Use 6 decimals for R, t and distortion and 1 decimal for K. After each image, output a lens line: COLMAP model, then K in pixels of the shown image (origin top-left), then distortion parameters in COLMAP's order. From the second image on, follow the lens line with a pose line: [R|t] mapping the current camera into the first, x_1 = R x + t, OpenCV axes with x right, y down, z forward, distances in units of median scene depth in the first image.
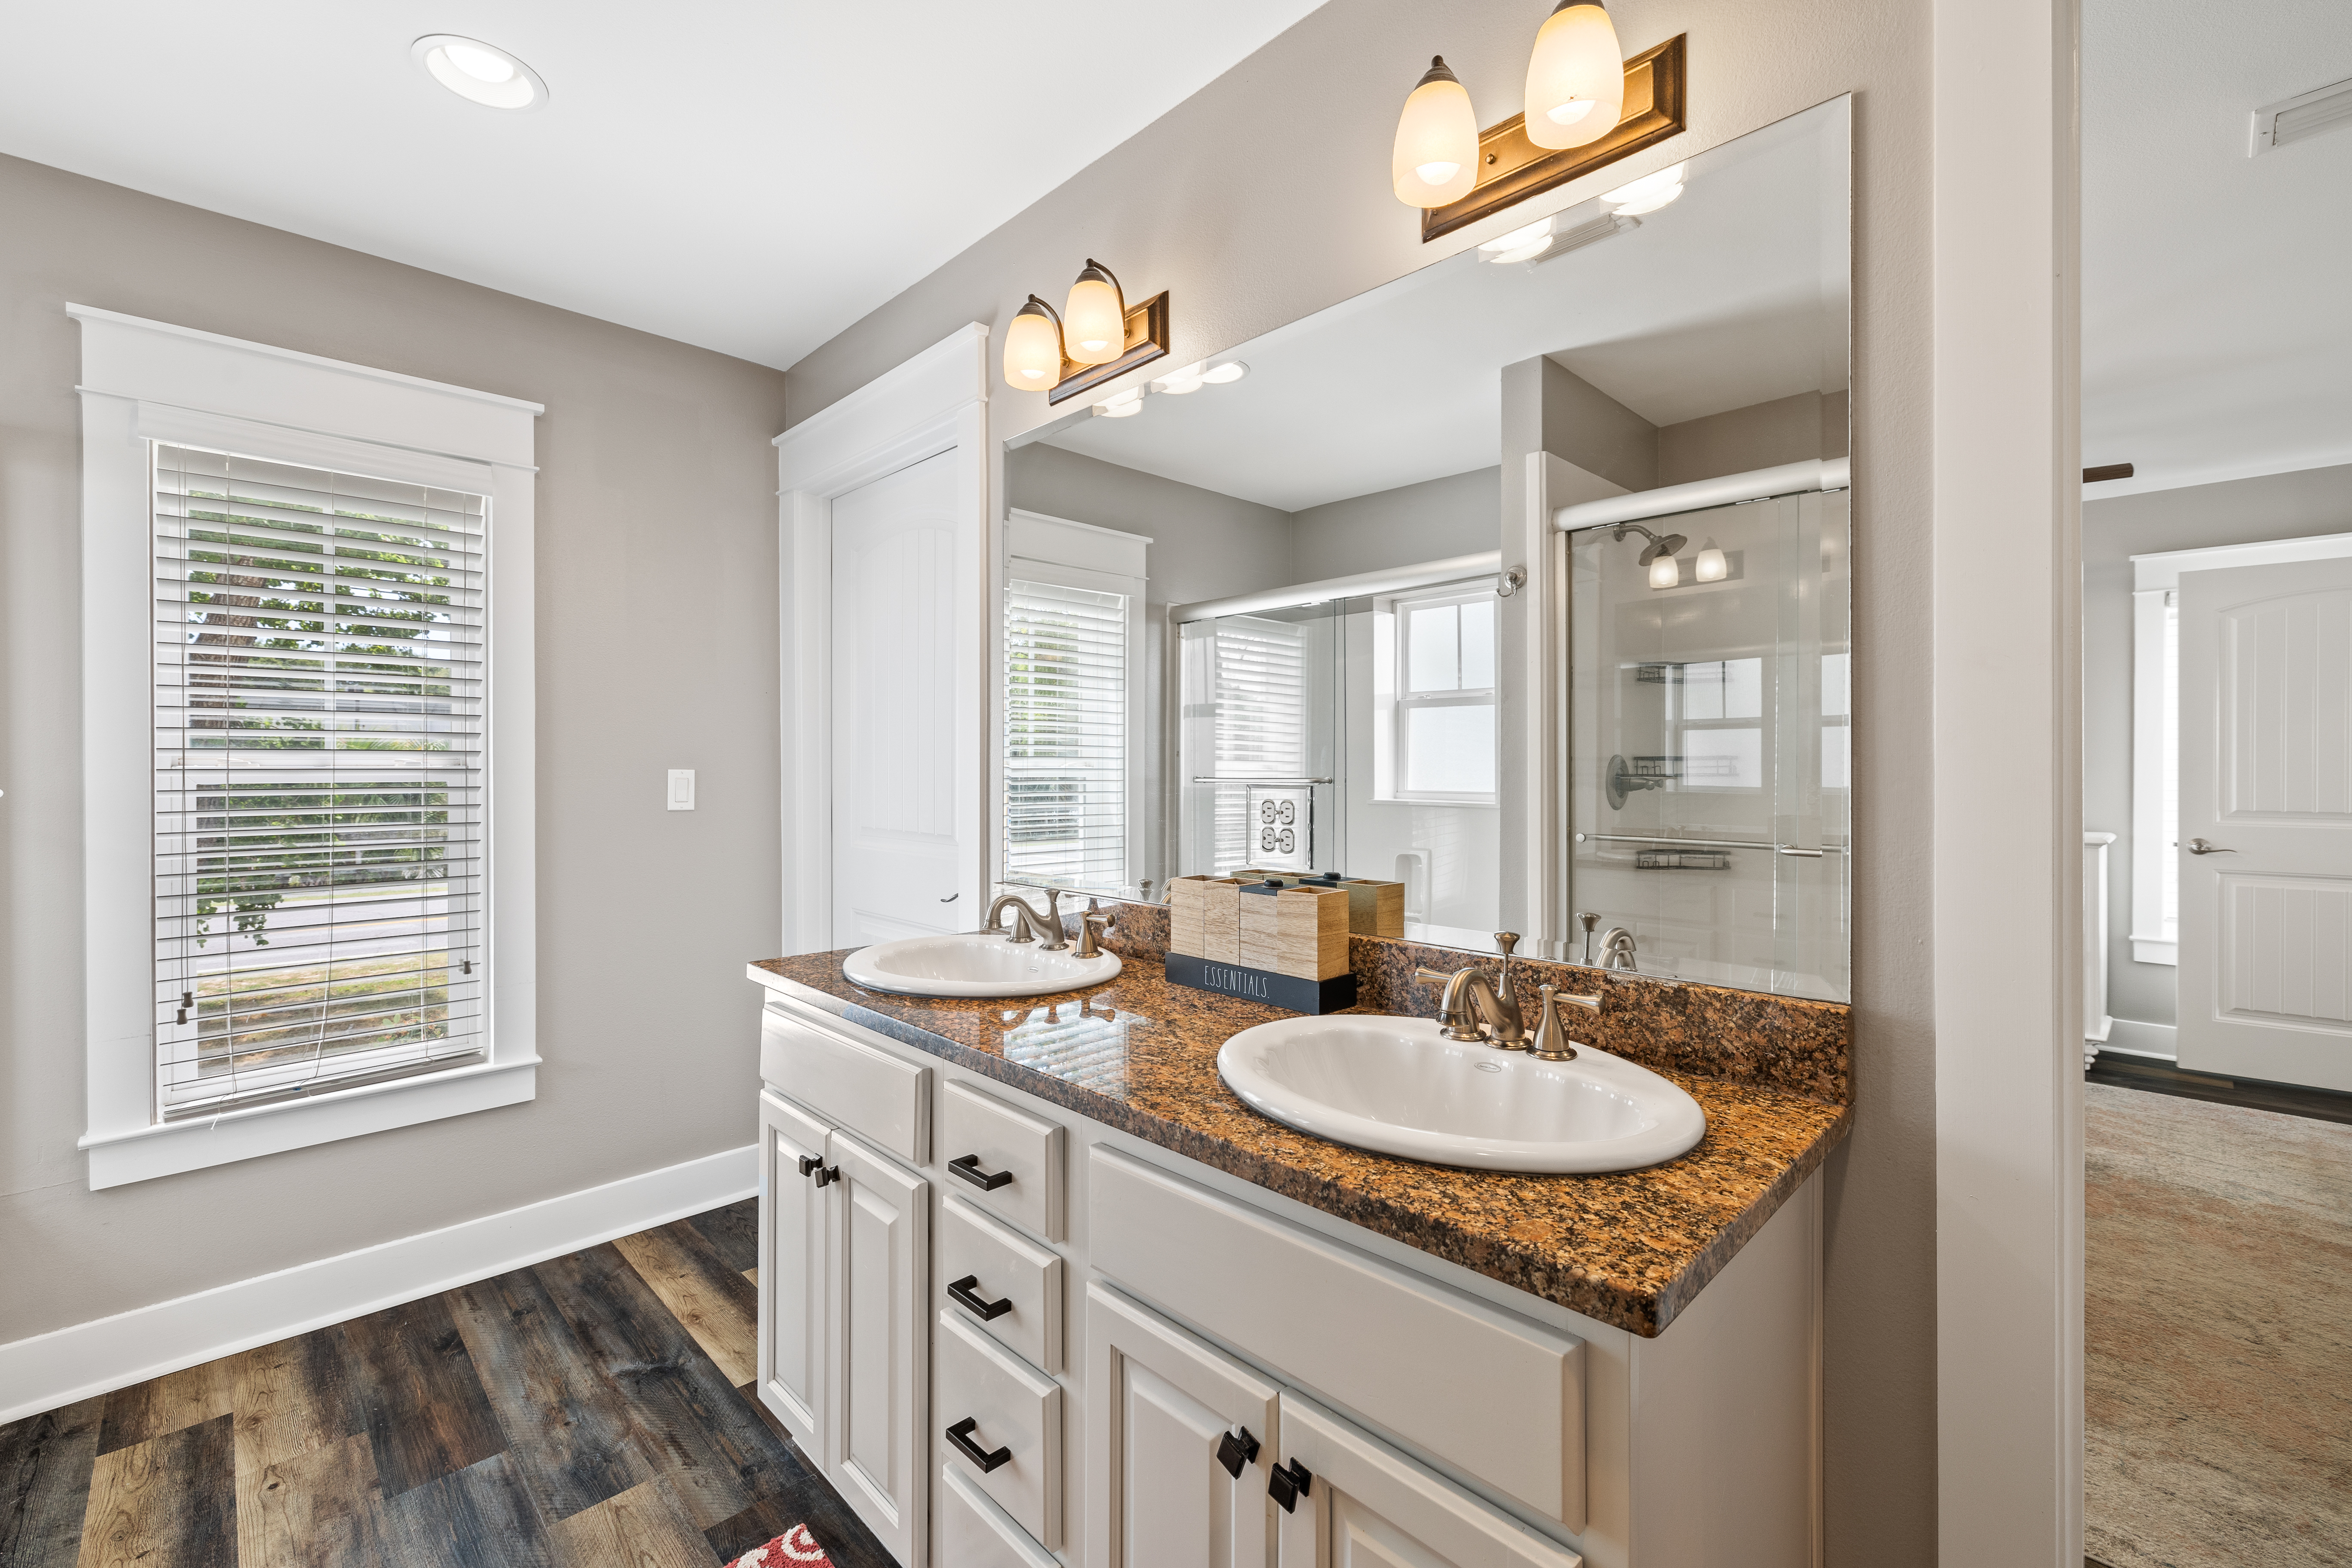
lens RADIAL K [[993.3, 0, 1177.1], [0, 993.3, 755.0], [0, 0, 1]] dist [-0.000784, 0.000550]
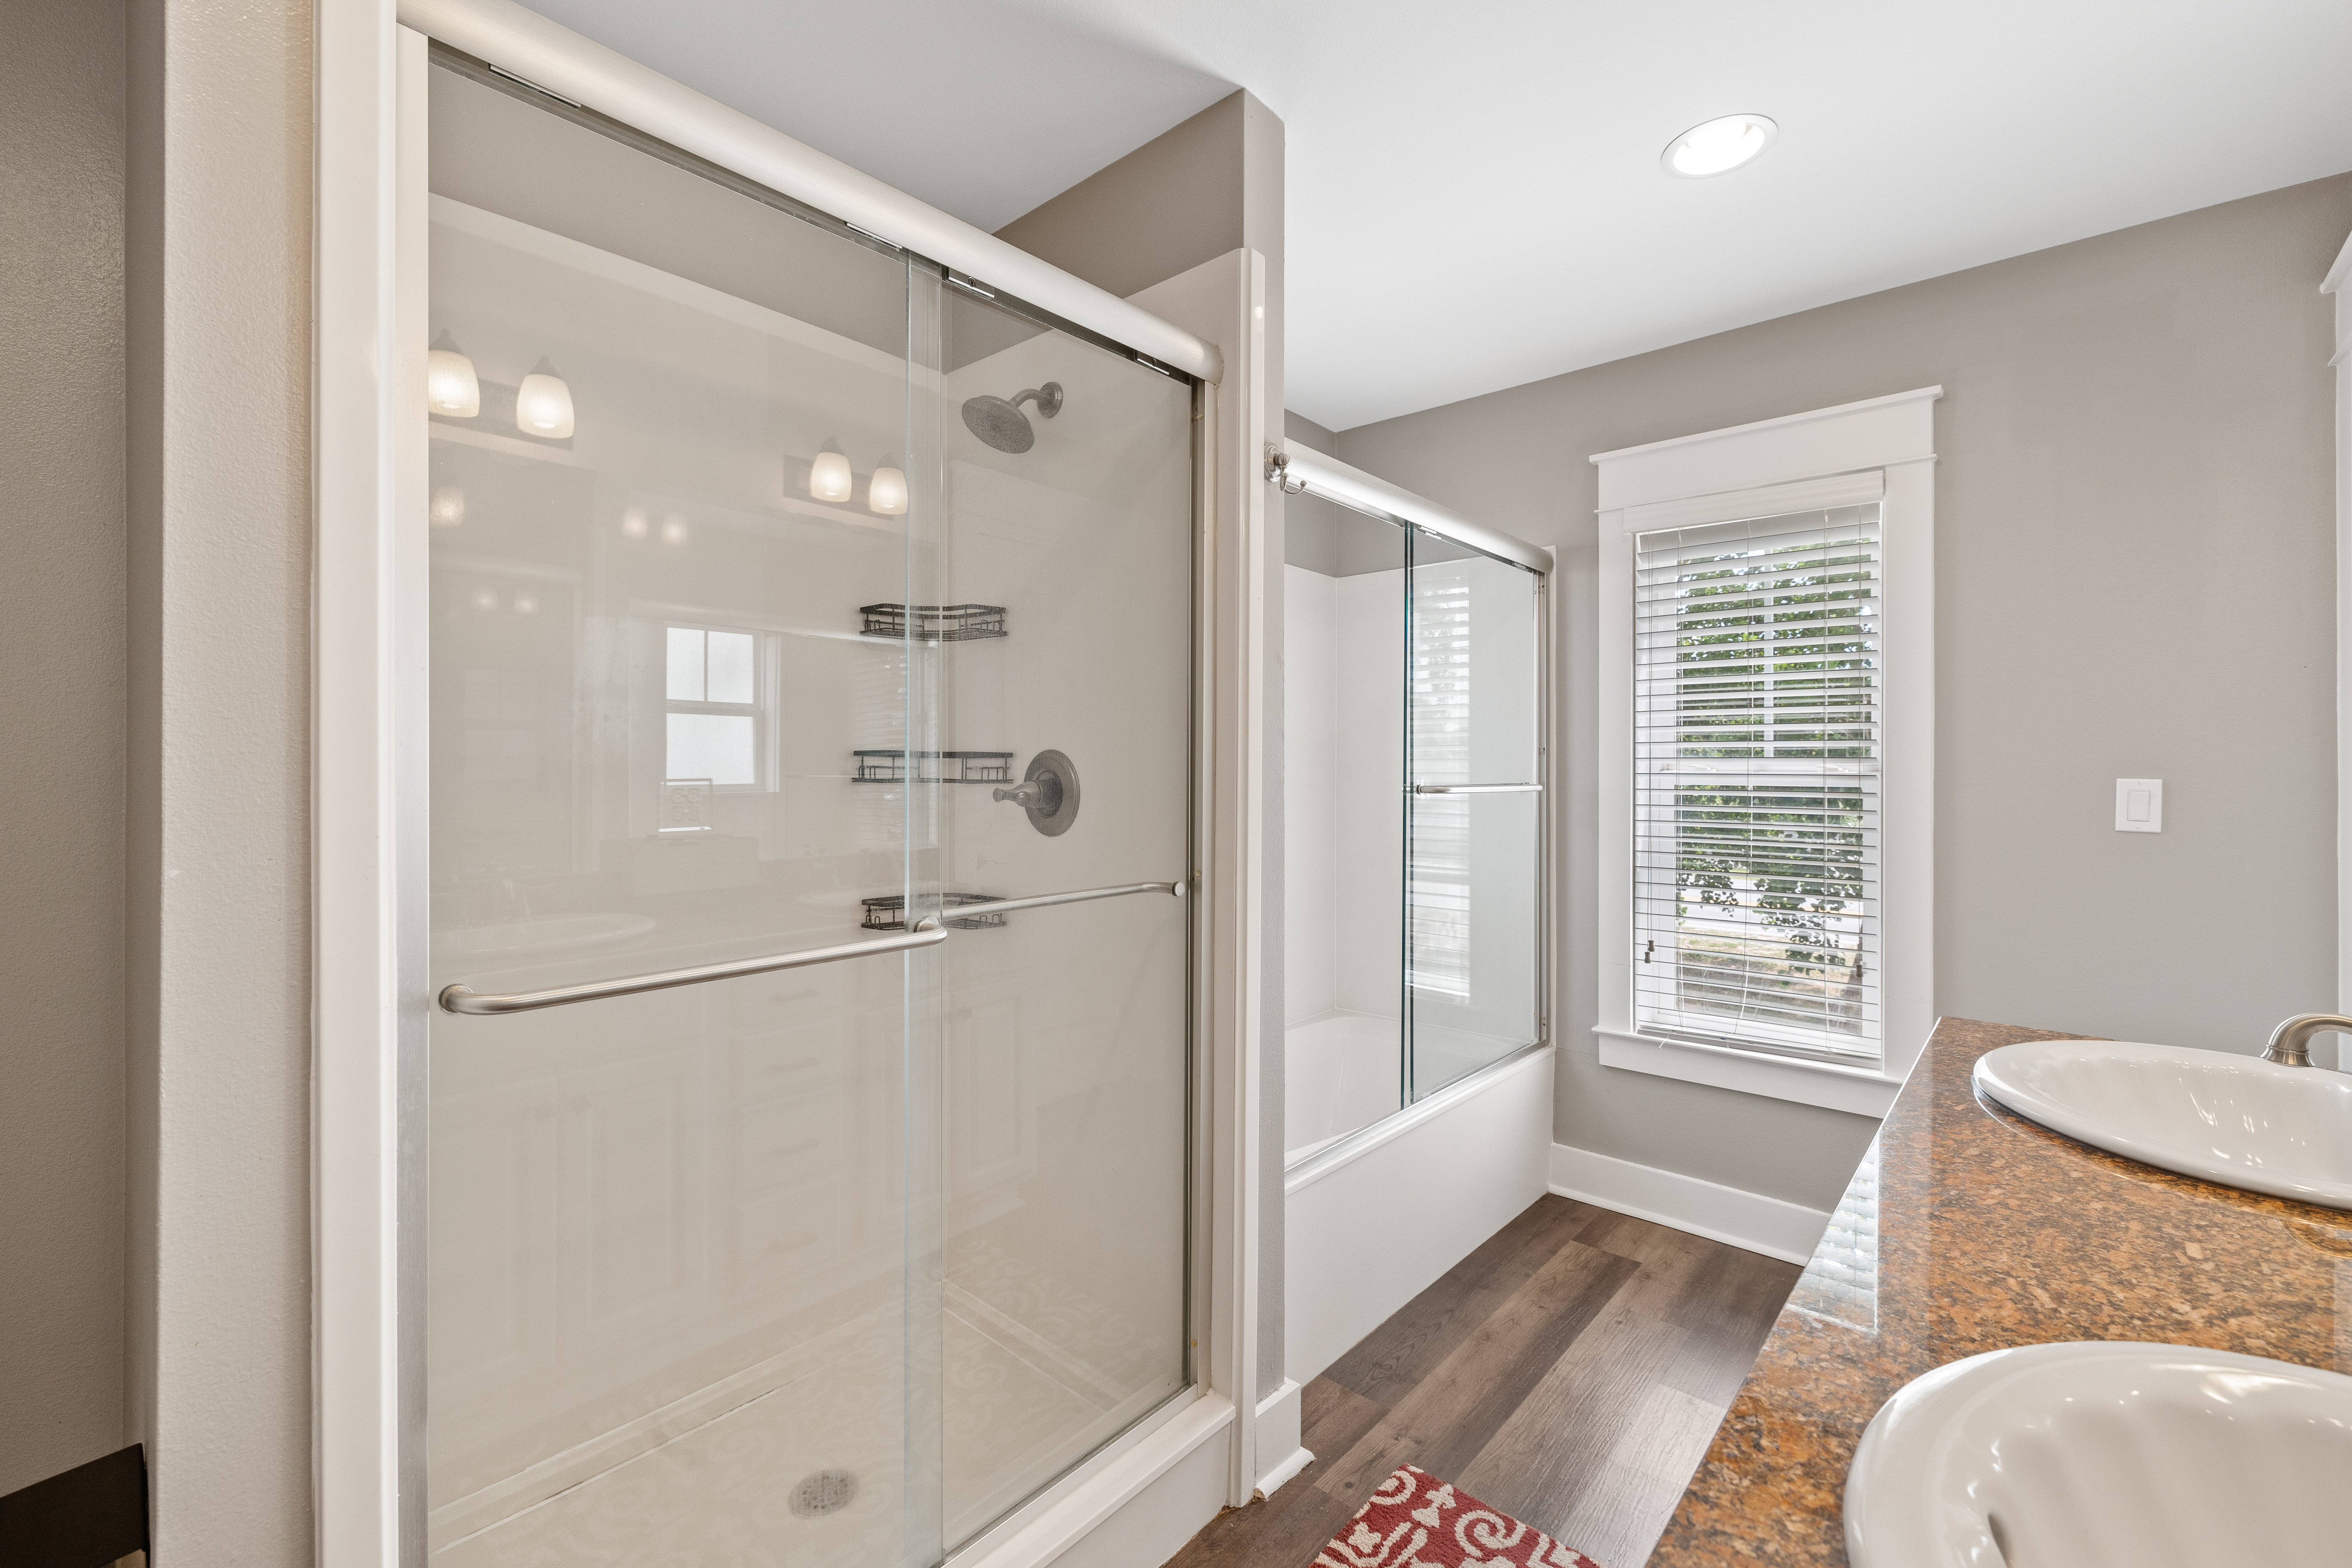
lens RADIAL K [[993.3, 0, 1177.1], [0, 993.3, 755.0], [0, 0, 1]] dist [-0.000784, 0.000550]
pose [[0.064838, -0.010794, -0.997837, 0.281363], [0.002913, 0.999939, -0.010628, 0.002493], [0.997892, -0.002218, 0.064866, 0.262365]]
